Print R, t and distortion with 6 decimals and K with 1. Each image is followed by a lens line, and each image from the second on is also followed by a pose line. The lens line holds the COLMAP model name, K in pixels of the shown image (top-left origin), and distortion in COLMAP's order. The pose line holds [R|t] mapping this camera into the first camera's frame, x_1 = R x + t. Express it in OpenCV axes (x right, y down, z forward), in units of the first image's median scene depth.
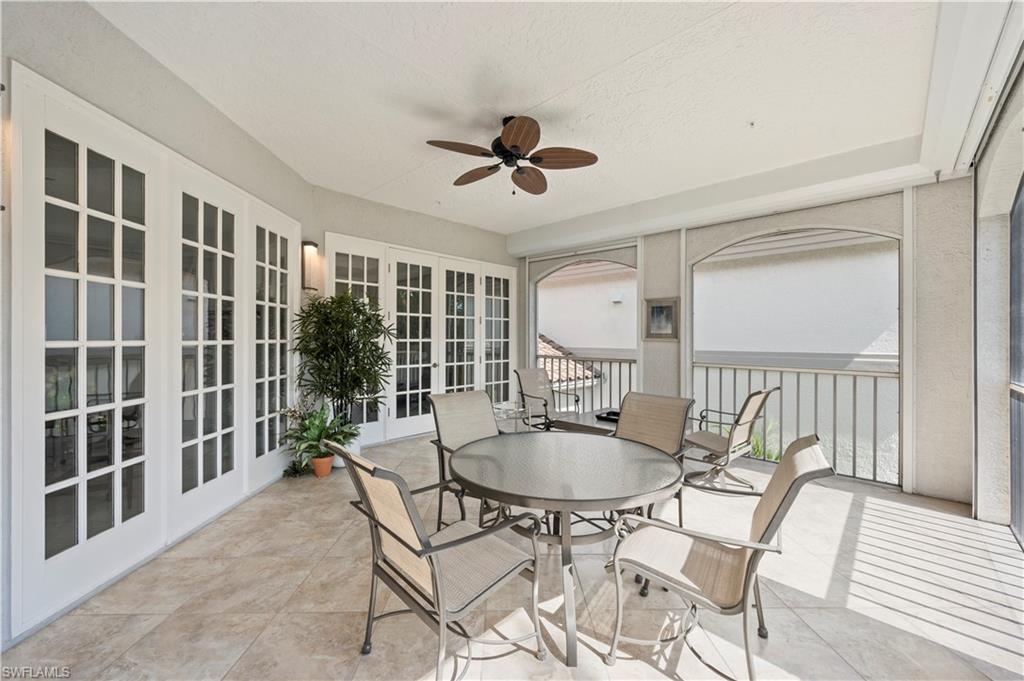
lens RADIAL K [[410.8, 0, 508.8], [0, 410.8, 339.9], [0, 0, 1]] dist [-0.000468, -0.000156]
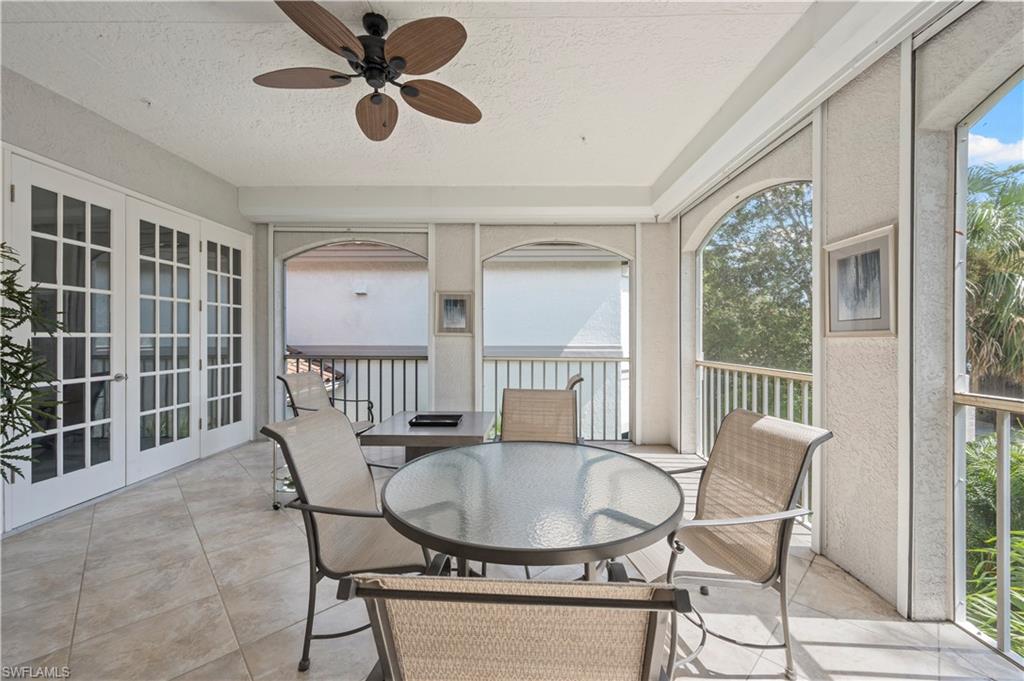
lens RADIAL K [[410.8, 0, 508.8], [0, 410.8, 339.9], [0, 0, 1]] dist [-0.000468, -0.000156]
pose [[0.725049, -0.006903, 0.688663, -0.183677], [0.003929, 0.999975, 0.005887, 0.006708], [-0.688686, -0.001563, 0.725058, 0.189972]]
